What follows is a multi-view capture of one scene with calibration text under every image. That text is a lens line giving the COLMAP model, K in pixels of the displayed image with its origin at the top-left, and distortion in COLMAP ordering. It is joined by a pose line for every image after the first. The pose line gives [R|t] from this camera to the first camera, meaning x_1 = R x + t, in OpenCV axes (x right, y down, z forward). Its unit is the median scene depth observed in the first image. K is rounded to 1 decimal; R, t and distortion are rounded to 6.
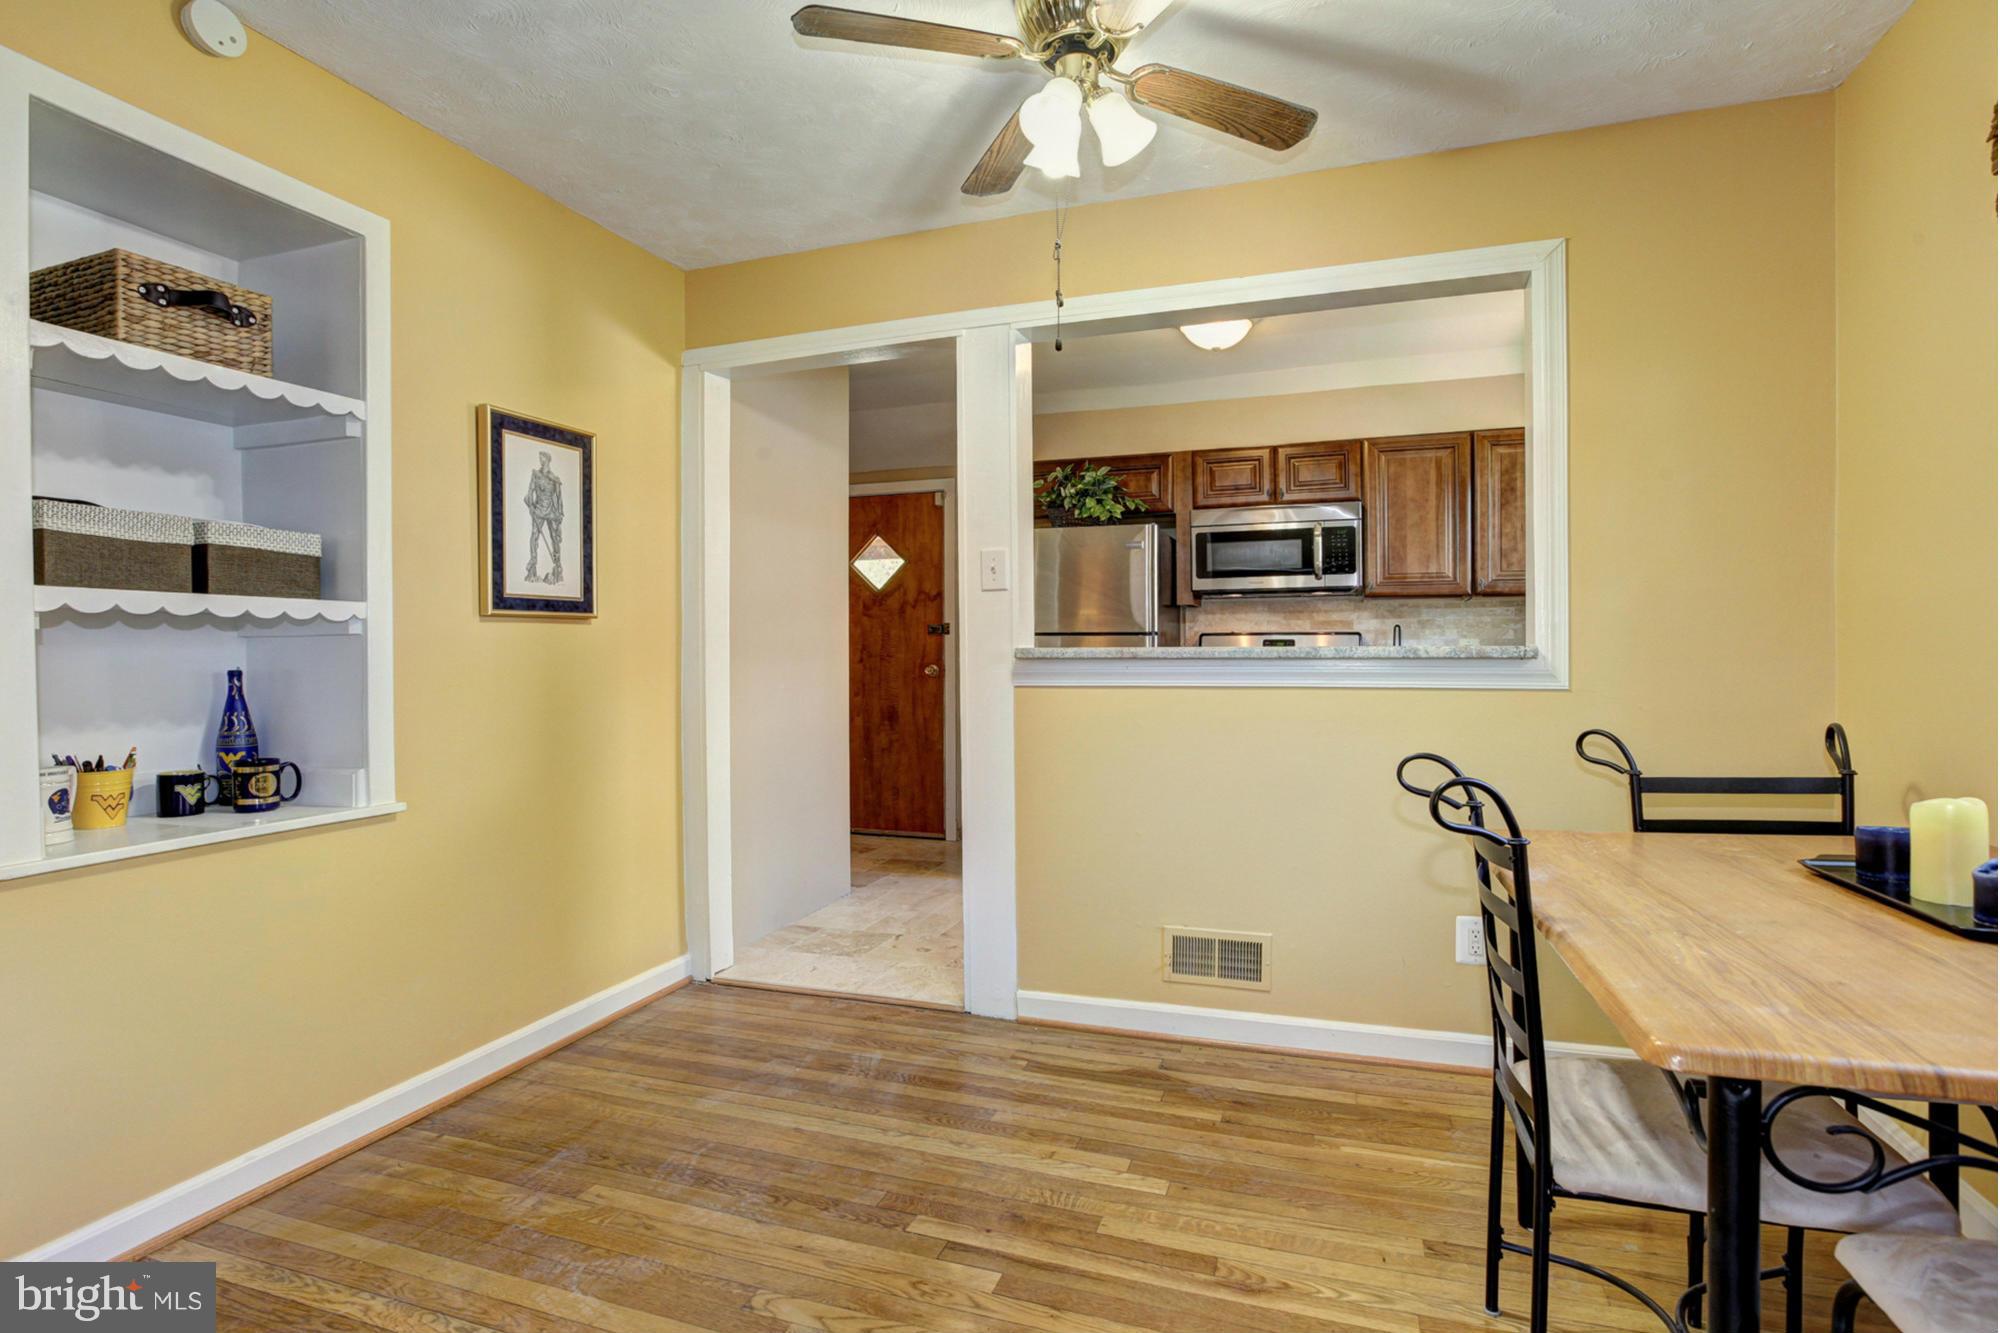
lens RADIAL K [[952.2, 0, 1085.2], [0, 952.2, 661.7], [0, 0, 1]] dist [0.000344, 0.000673]
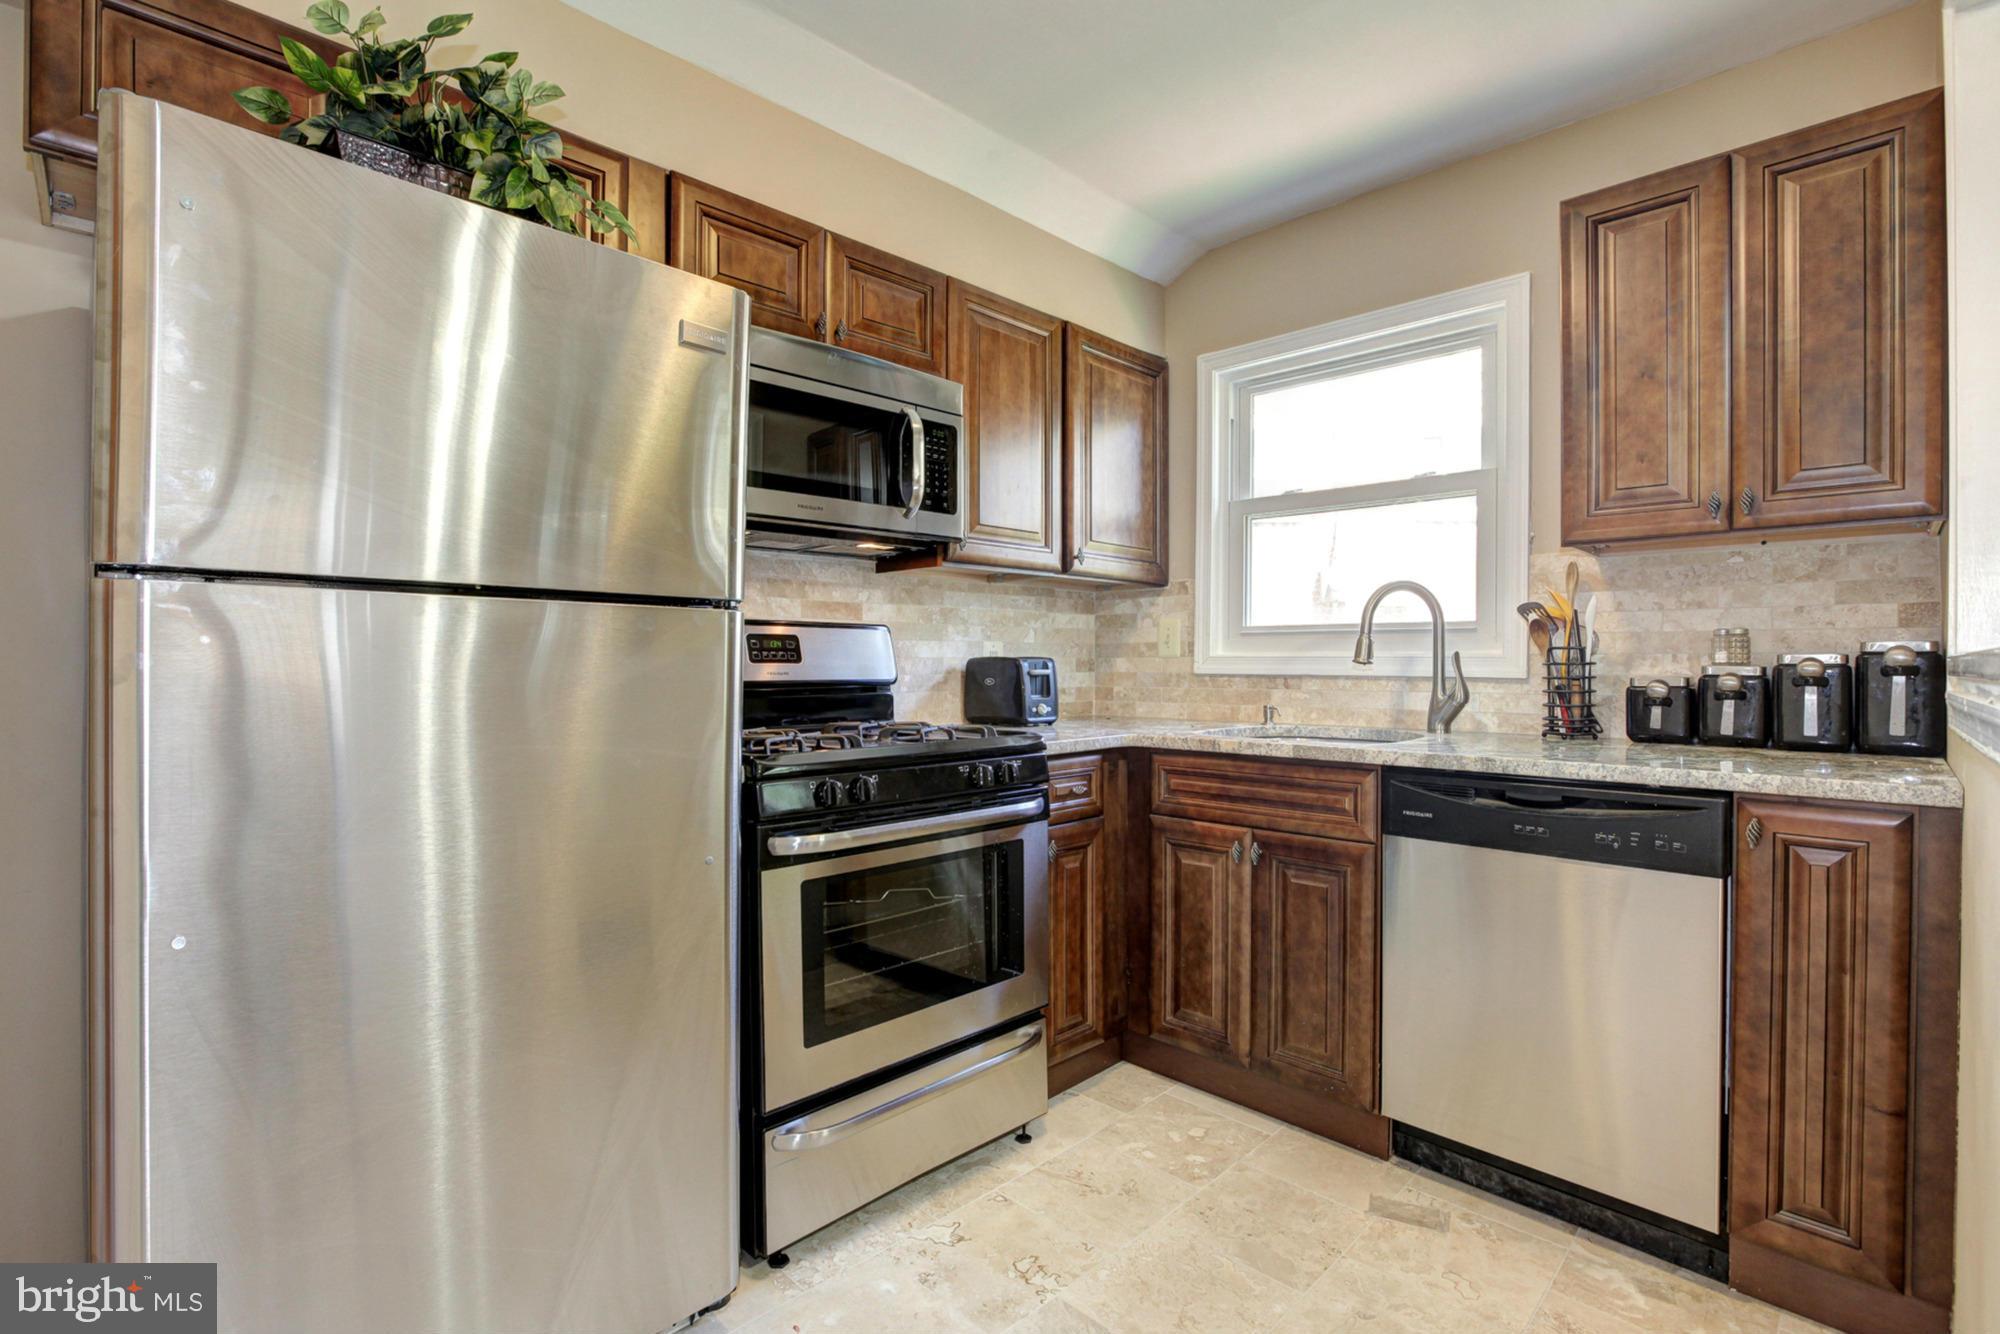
lens RADIAL K [[939.2, 0, 912.5], [0, 939.2, 662.7], [0, 0, 1]] dist [-0.060054, 0.023863]
pose [[0.519252, 0.002056, 0.854619, -0.291333], [0.003388, 0.999984, -0.004464, -0.011402], [-0.854614, 0.005213, 0.519237, 1.187777]]
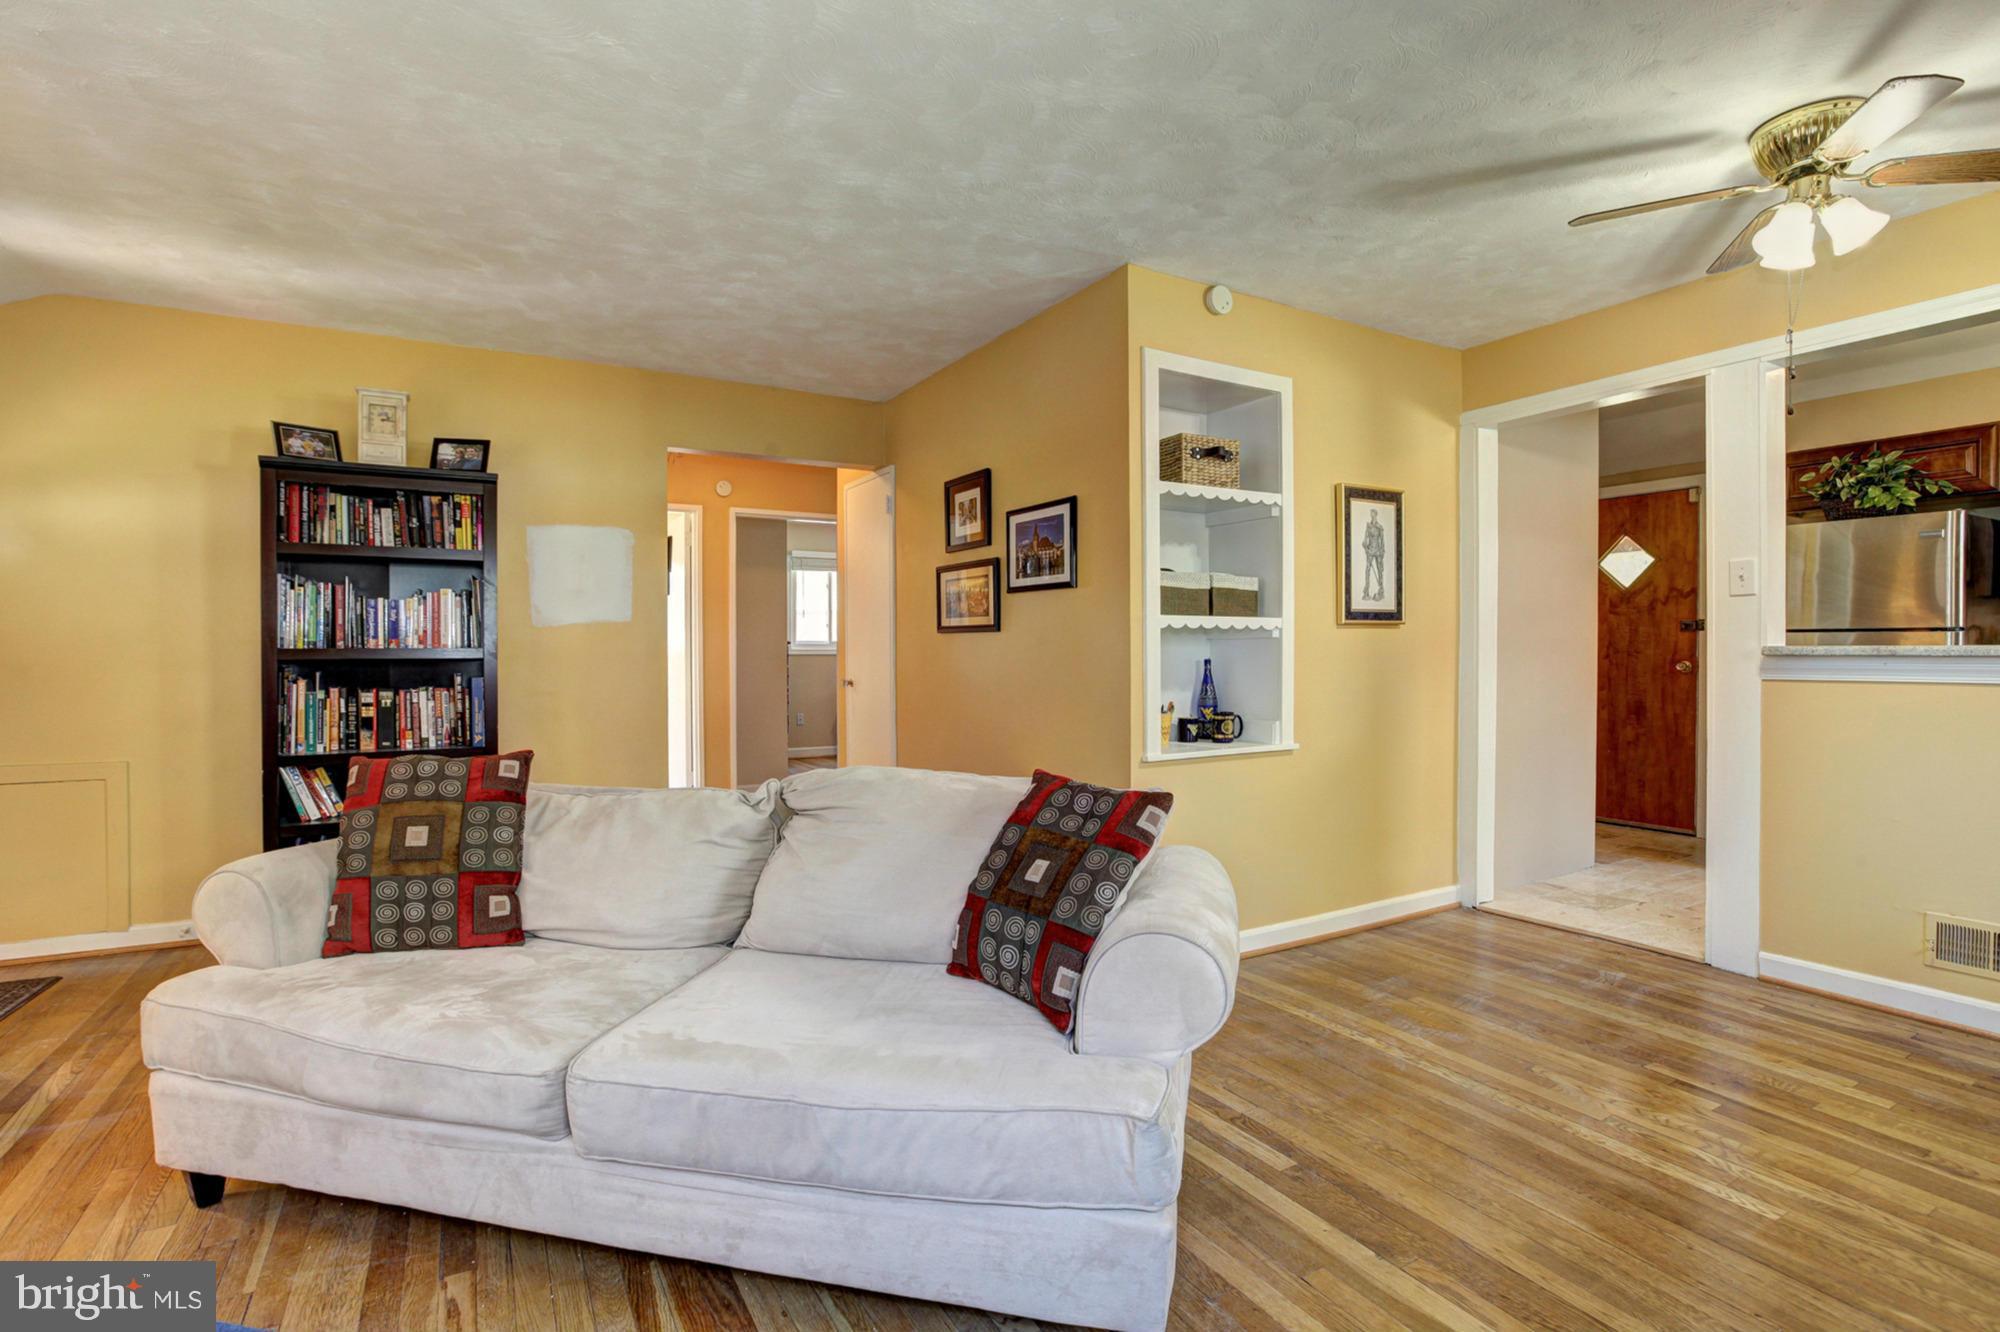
lens RADIAL K [[1011.0, 0, 1022.6], [0, 1011.0, 668.1], [0, 0, 1]] dist [-0.070533, 0.023414]
pose [[0.727121, 0.014763, -0.686351, 0.083666], [-0.007059, 0.999877, 0.014028, 0.001811], [0.686473, -0.005355, 0.727136, -0.444310]]
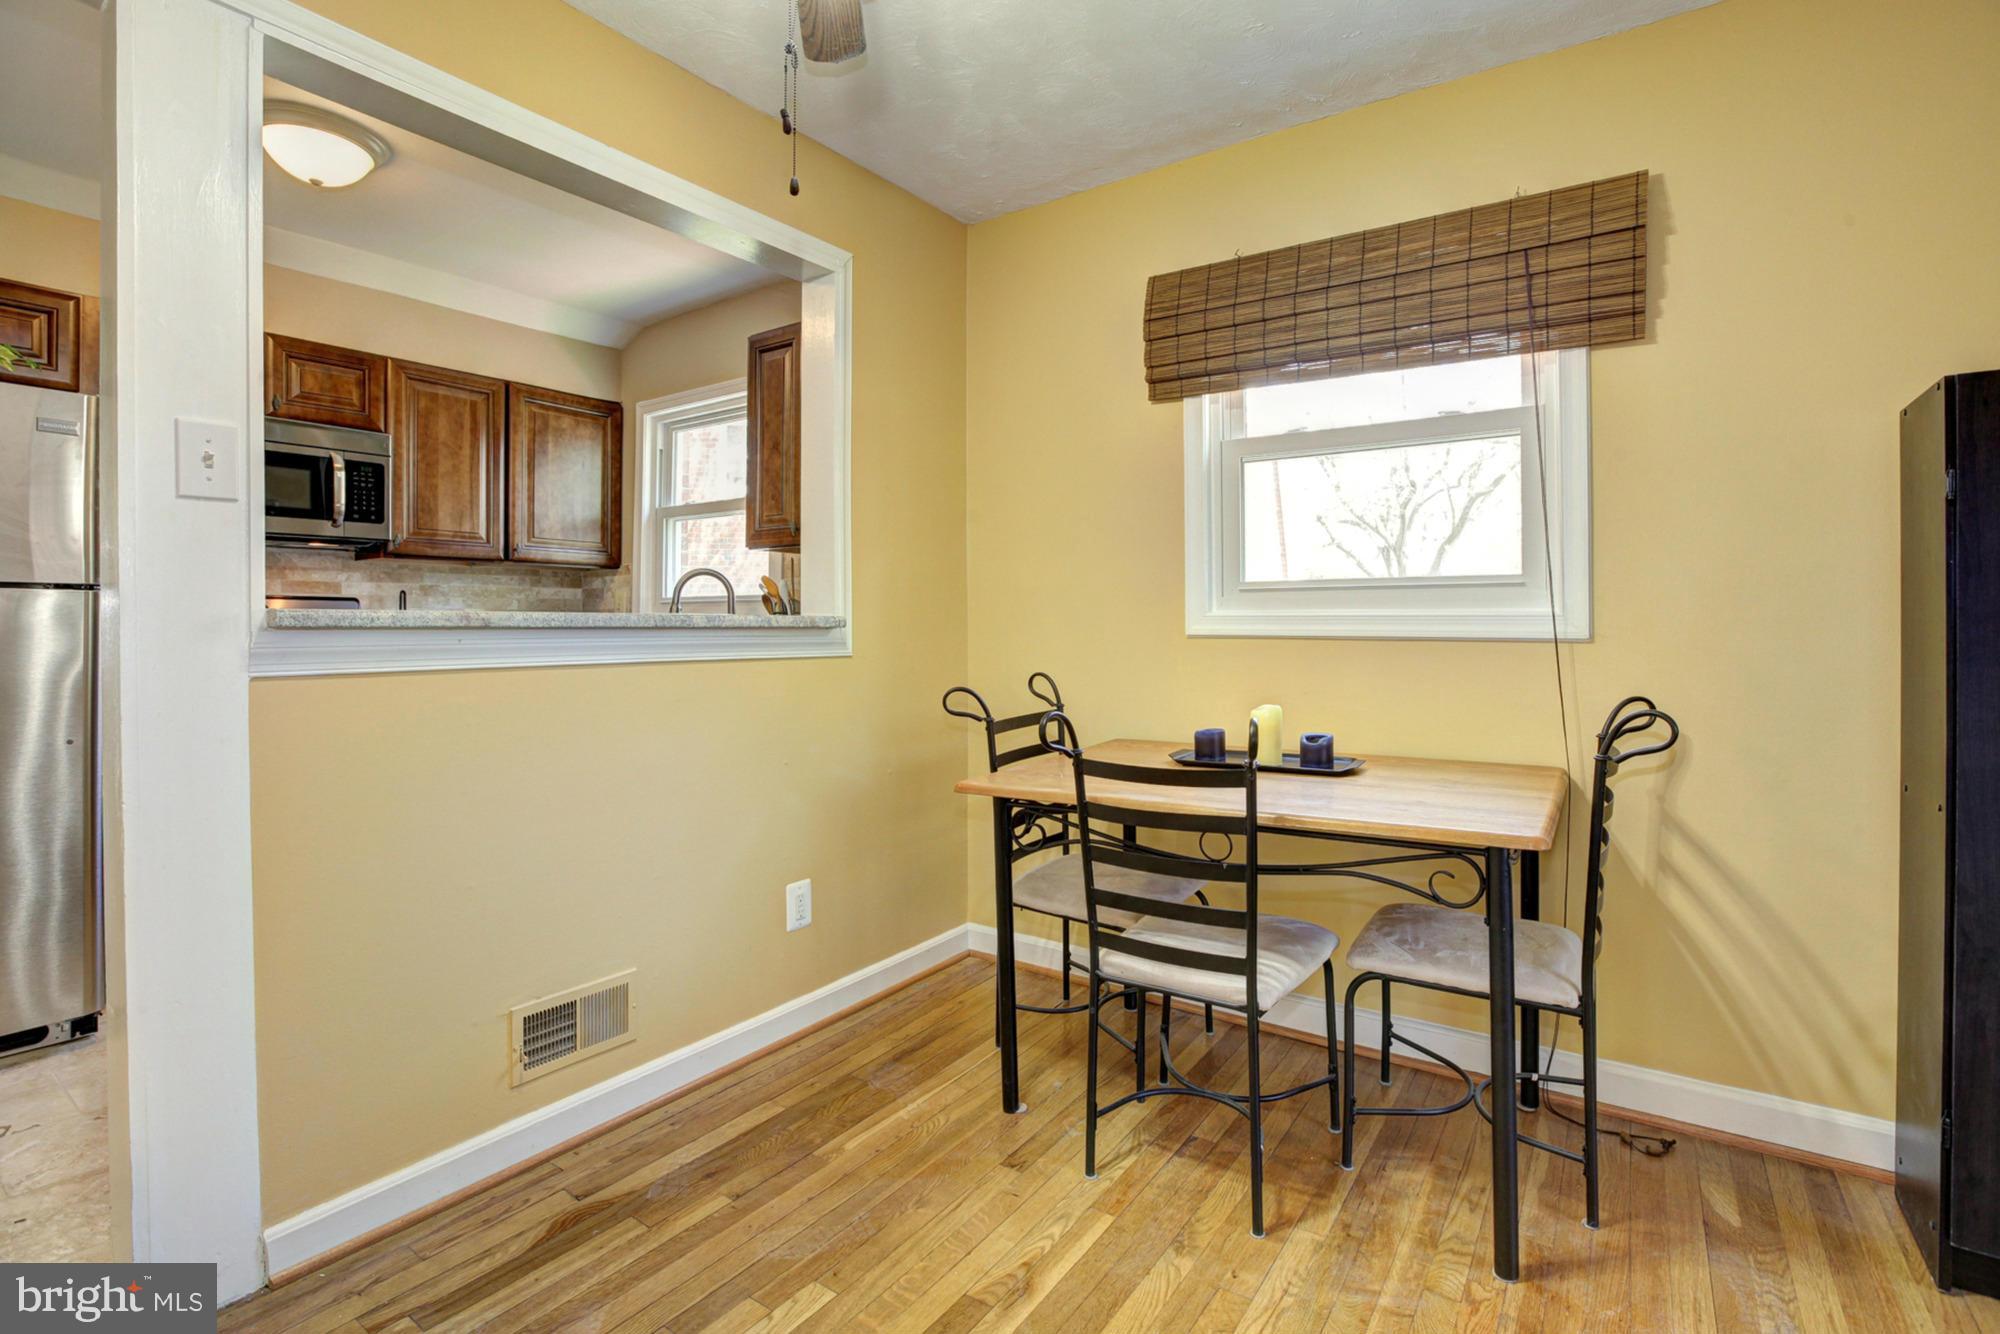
lens RADIAL K [[947.9, 0, 944.3], [0, 947.9, 624.5], [0, 0, 1]] dist [-0.039797, 0.000458]
pose [[0.346302, 0.003500, 0.938117, -0.453533], [0.007650, 0.999949, -0.006554, 0.000115], [-0.938092, 0.009446, 0.346257, 0.466045]]
